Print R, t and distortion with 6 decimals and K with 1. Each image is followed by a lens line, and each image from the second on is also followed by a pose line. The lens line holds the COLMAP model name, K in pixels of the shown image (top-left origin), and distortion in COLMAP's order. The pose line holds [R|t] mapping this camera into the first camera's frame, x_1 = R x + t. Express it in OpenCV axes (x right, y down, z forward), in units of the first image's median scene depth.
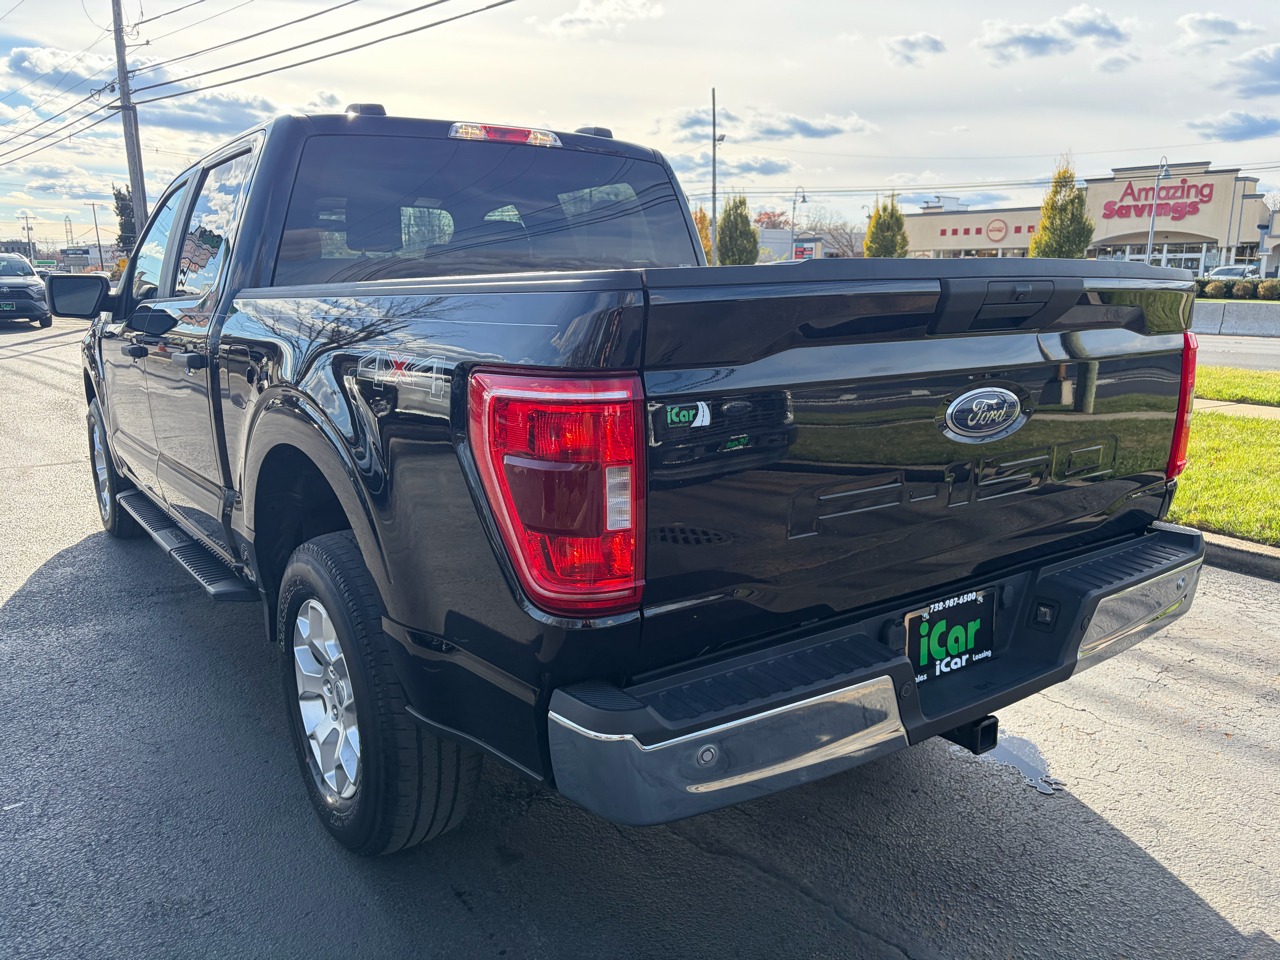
lens RADIAL K [[939.9, 0, 638.3], [0, 939.9, 475.9], [0, 0, 1]] dist [0.088817, -0.103941]
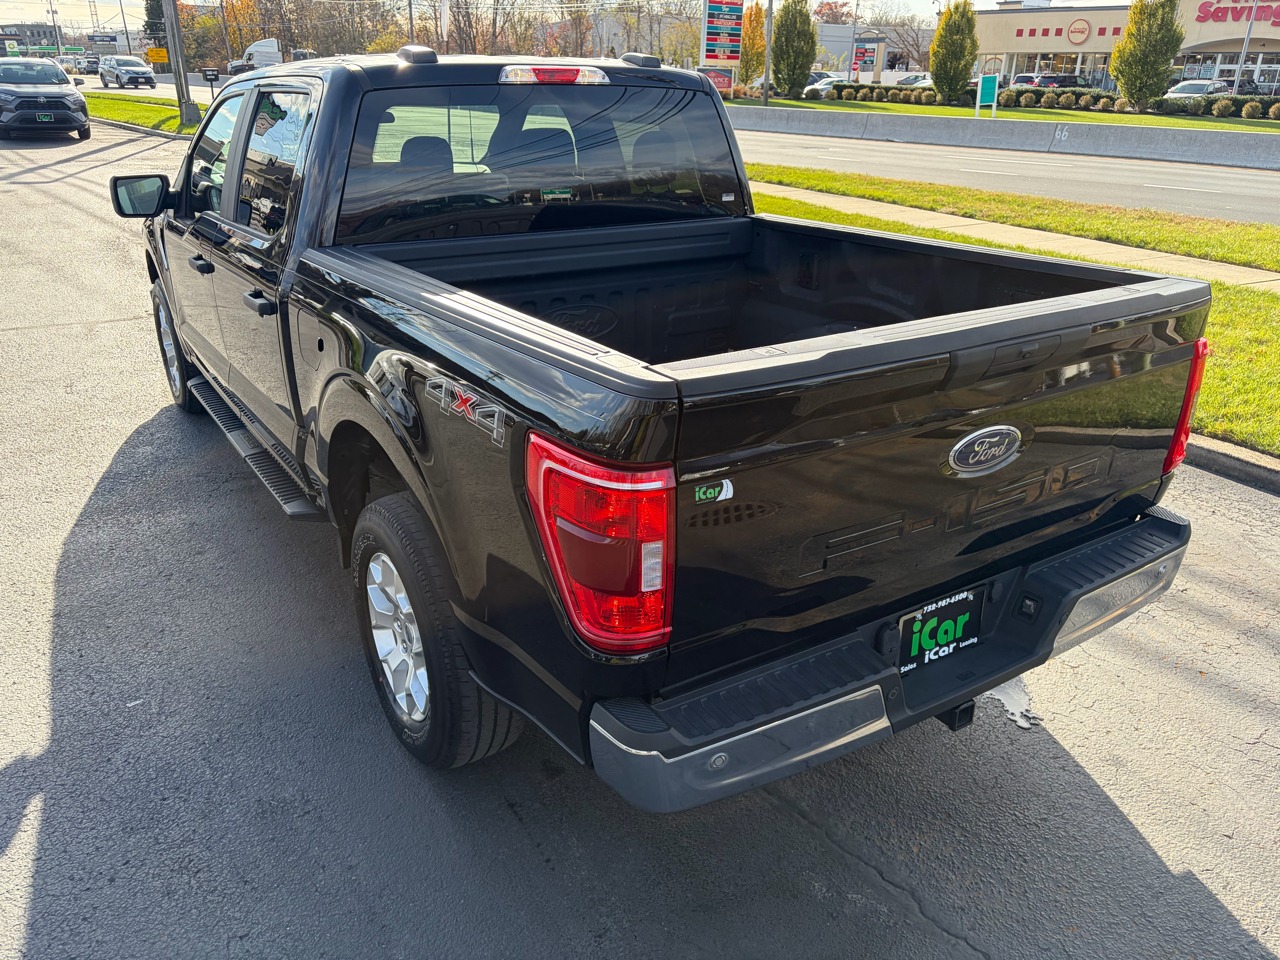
lens RADIAL K [[947.1, 0, 634.8], [0, 947.1, 462.7], [0, 0, 1]] dist [0.054419, -0.055075]
pose [[0.998635, 0.033854, -0.039771, 0.000445], [-0.026202, 0.983458, 0.179230, -0.188303], [0.045181, -0.177944, 0.983003, -0.089459]]
